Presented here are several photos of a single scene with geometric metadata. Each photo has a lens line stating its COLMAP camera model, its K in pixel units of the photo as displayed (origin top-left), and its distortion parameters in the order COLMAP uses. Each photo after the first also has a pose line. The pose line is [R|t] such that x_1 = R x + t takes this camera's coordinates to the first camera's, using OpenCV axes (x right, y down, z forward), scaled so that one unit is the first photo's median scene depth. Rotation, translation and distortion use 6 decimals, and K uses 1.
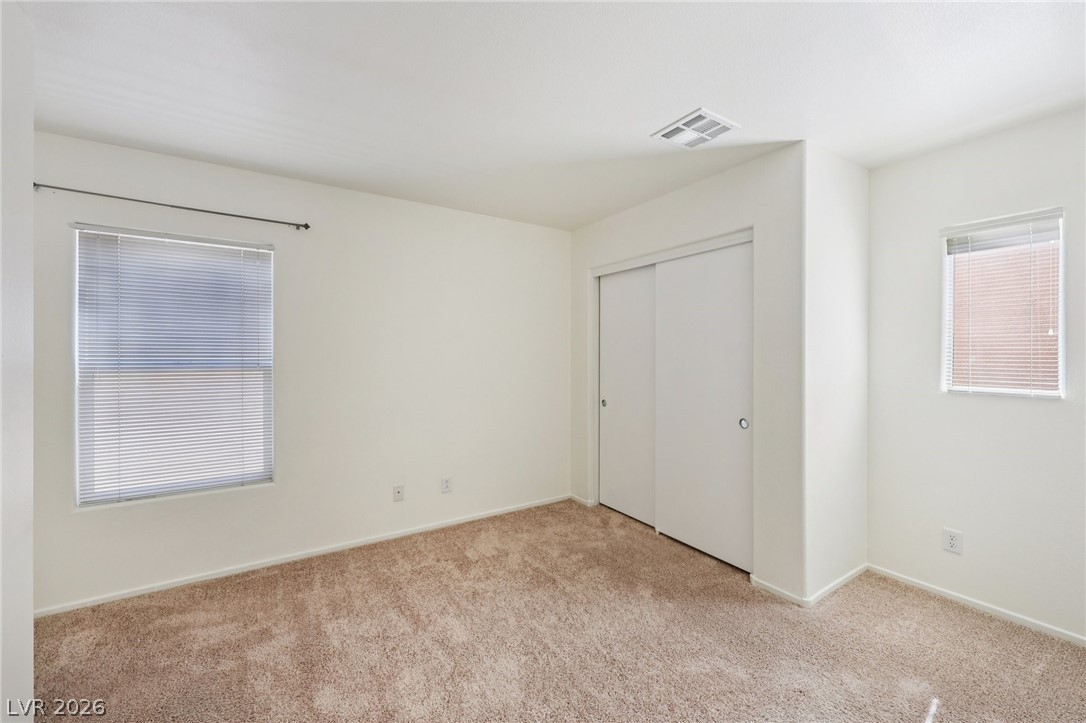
lens RADIAL K [[436.2, 0, 543.2], [0, 436.2, 358.1], [0, 0, 1]] dist [-0.002112, 0.000813]
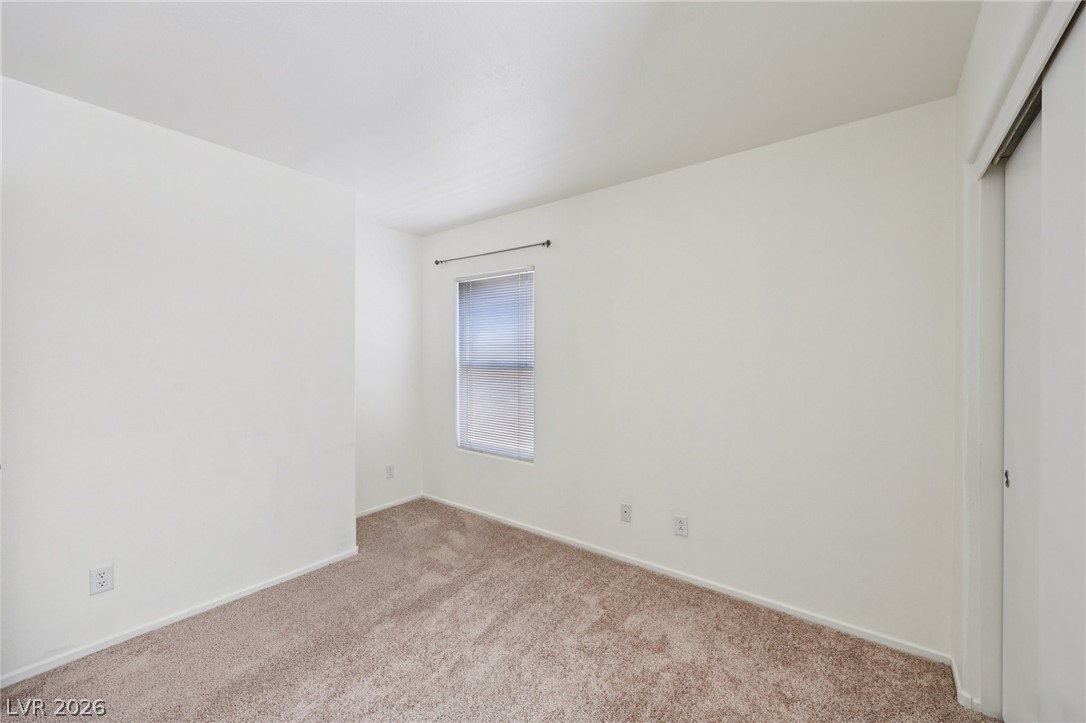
lens RADIAL K [[436.2, 0, 543.2], [0, 436.2, 358.1], [0, 0, 1]] dist [-0.002112, 0.000813]
pose [[0.323102, 0.006876, -0.946339, 0.530769], [-0.004087, 0.999974, 0.005871, -0.013192], [0.946355, 0.001971, 0.323122, 0.640661]]
